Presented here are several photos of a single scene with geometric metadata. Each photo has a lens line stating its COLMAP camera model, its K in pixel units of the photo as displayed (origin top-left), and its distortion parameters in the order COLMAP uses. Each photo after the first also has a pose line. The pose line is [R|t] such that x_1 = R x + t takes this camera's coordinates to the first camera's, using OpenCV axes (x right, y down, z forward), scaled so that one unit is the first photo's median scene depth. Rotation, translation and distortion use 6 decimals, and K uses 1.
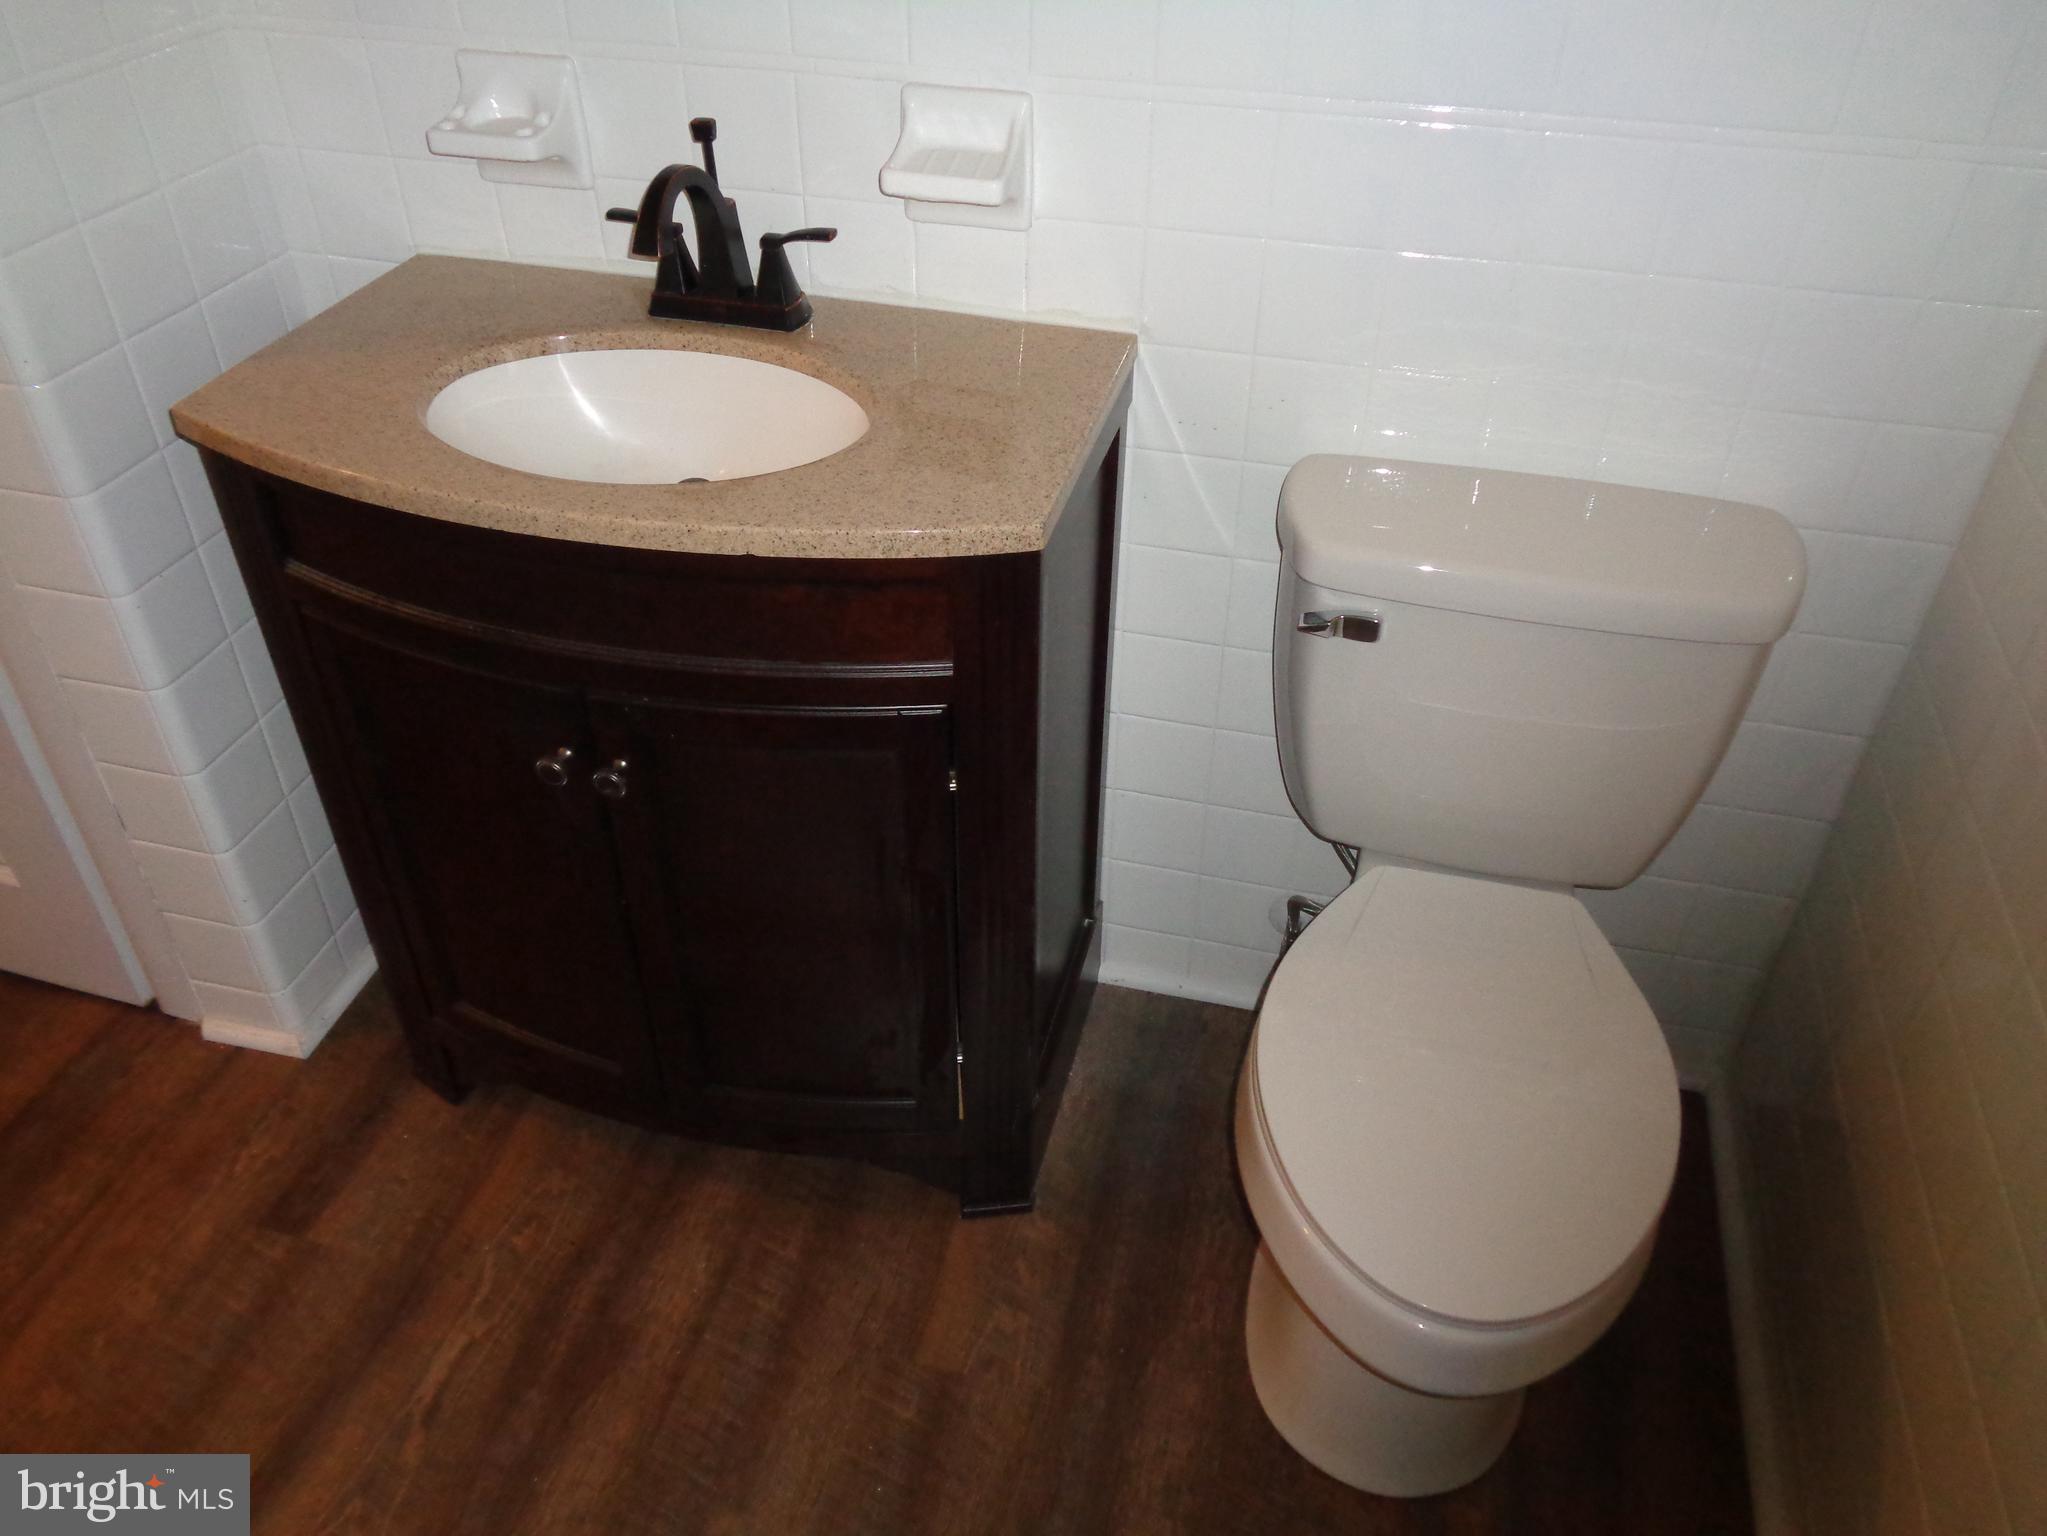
lens RADIAL K [[1539.1, 0, 1023.5], [0, 1539.1, 768.0], [0, 0, 1]] dist [0.003173, 0.009917]
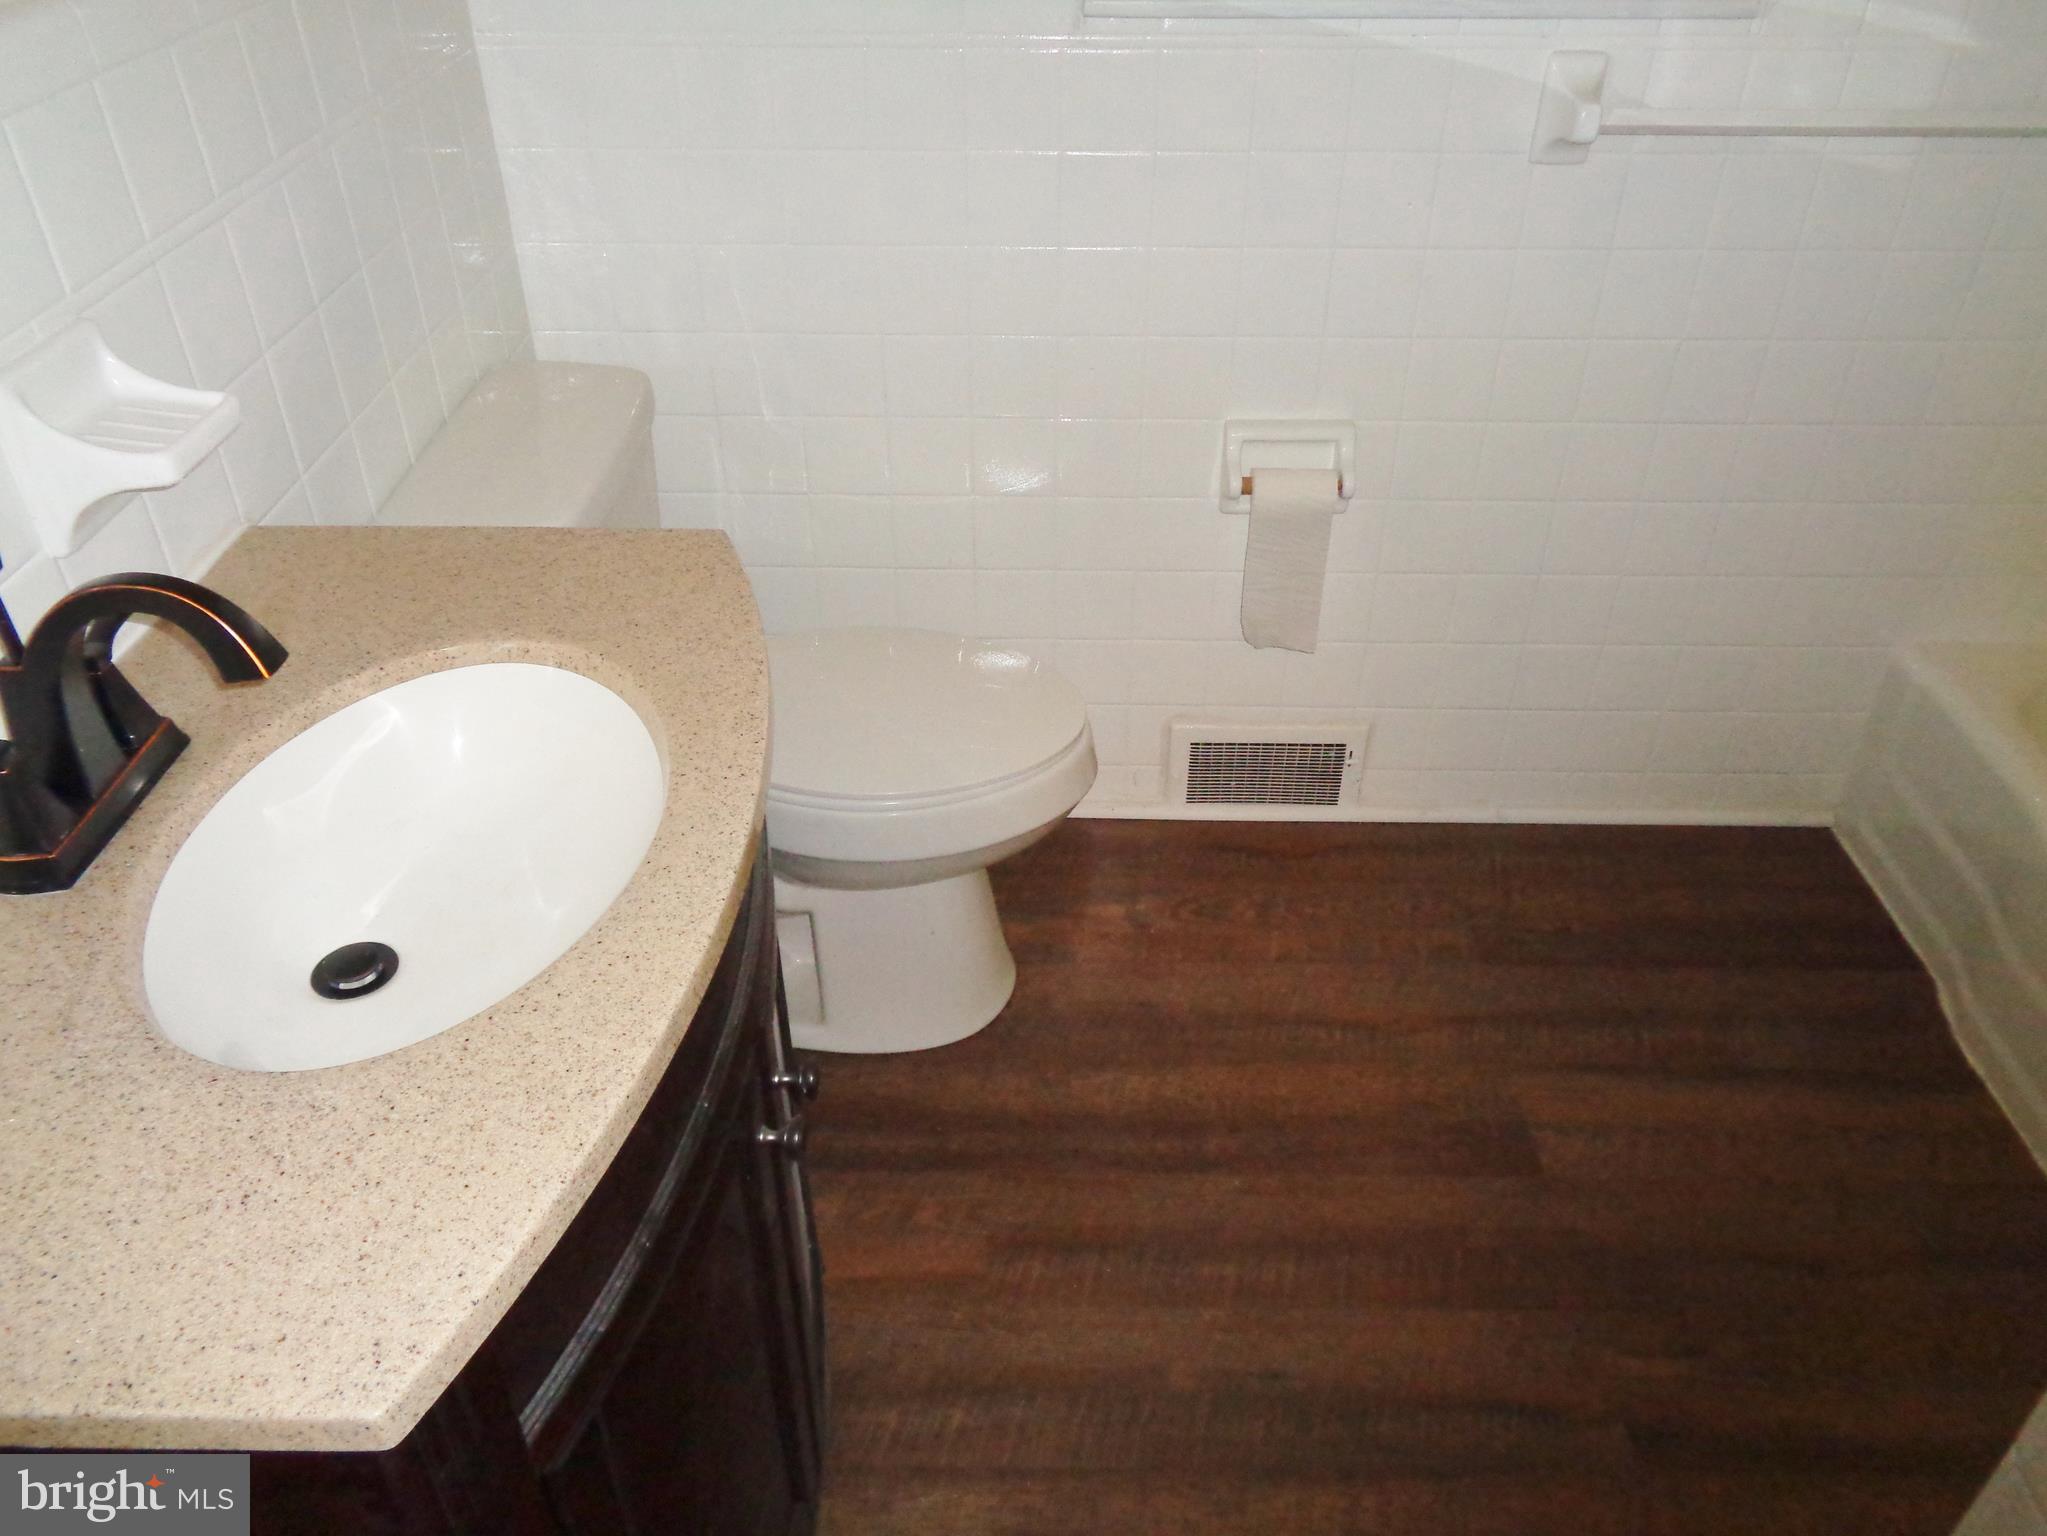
lens RADIAL K [[1539.1, 0, 1023.5], [0, 1539.1, 768.0], [0, 0, 1]] dist [0.003173, 0.009917]
pose [[-0.229493, -0.579010, 0.782355, -0.710326], [0.596948, 0.551146, 0.583002, -0.417211], [-0.768756, 0.600821, 0.219155, 0.532901]]
